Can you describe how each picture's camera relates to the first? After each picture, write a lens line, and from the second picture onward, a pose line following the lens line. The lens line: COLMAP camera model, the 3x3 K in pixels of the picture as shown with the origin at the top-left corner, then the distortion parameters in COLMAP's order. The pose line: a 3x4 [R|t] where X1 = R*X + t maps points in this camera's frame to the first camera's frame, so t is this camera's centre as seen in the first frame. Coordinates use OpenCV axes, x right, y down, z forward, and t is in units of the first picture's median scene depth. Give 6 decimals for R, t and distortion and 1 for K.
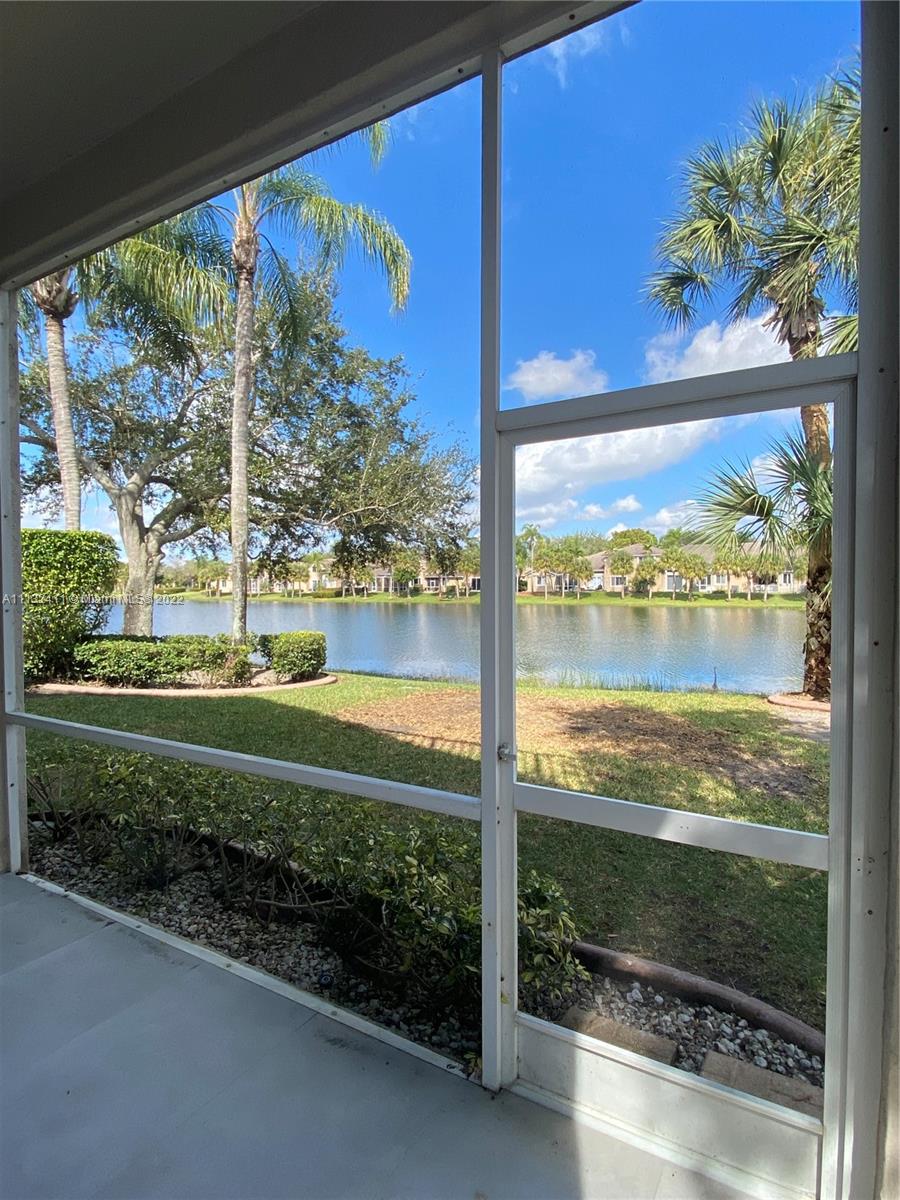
lens RADIAL K [[615.1, 0, 450.0], [0, 615.1, 600.0], [0, 0, 1]] dist [0.041481, -0.040616]
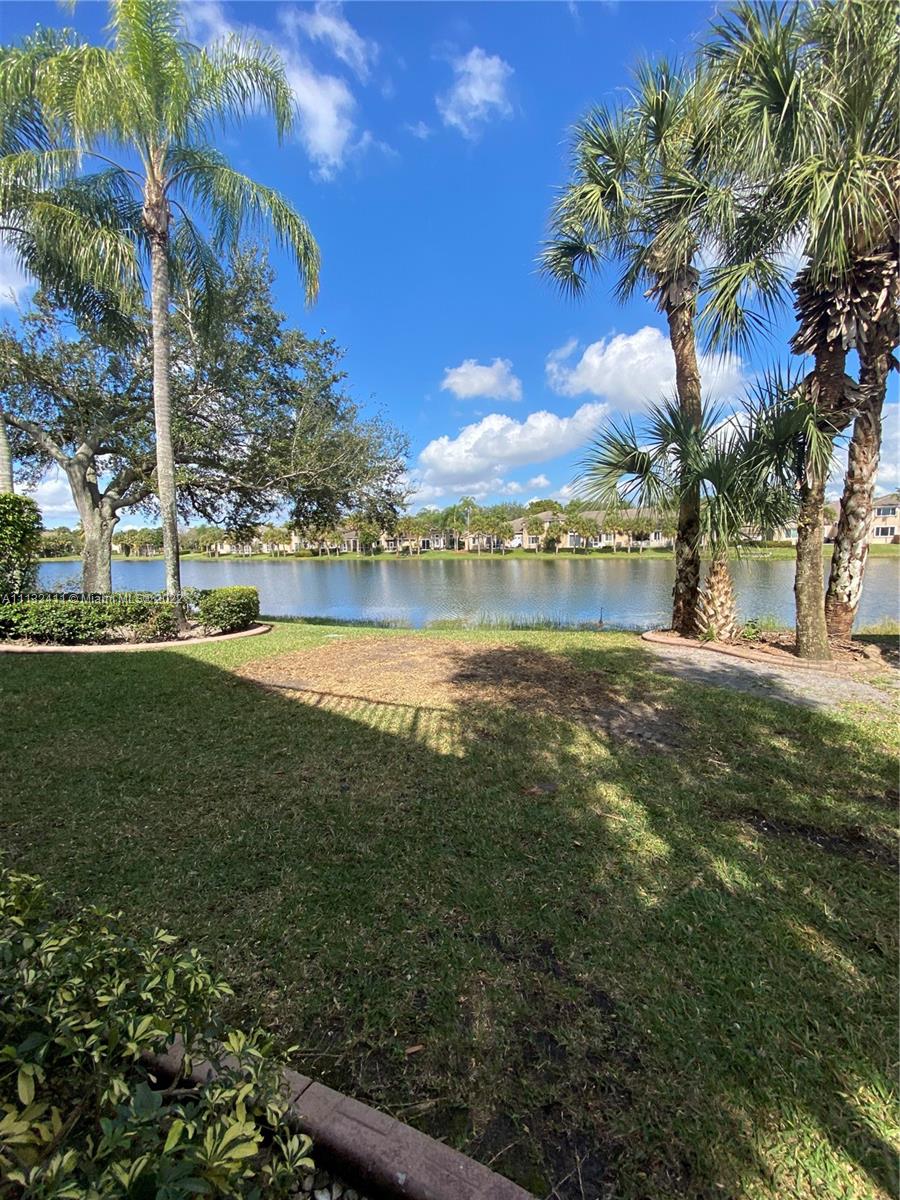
lens RADIAL K [[477.3, 0, 445.3], [0, 477.3, 598.4], [0, 0, 1]] dist [0.026609, -0.023596]
pose [[0.996300, -0.024137, 0.082490, 0.072989], [0.016873, 0.996009, 0.087647, 0.004360], [-0.084276, -0.085930, 0.992730, 0.146619]]
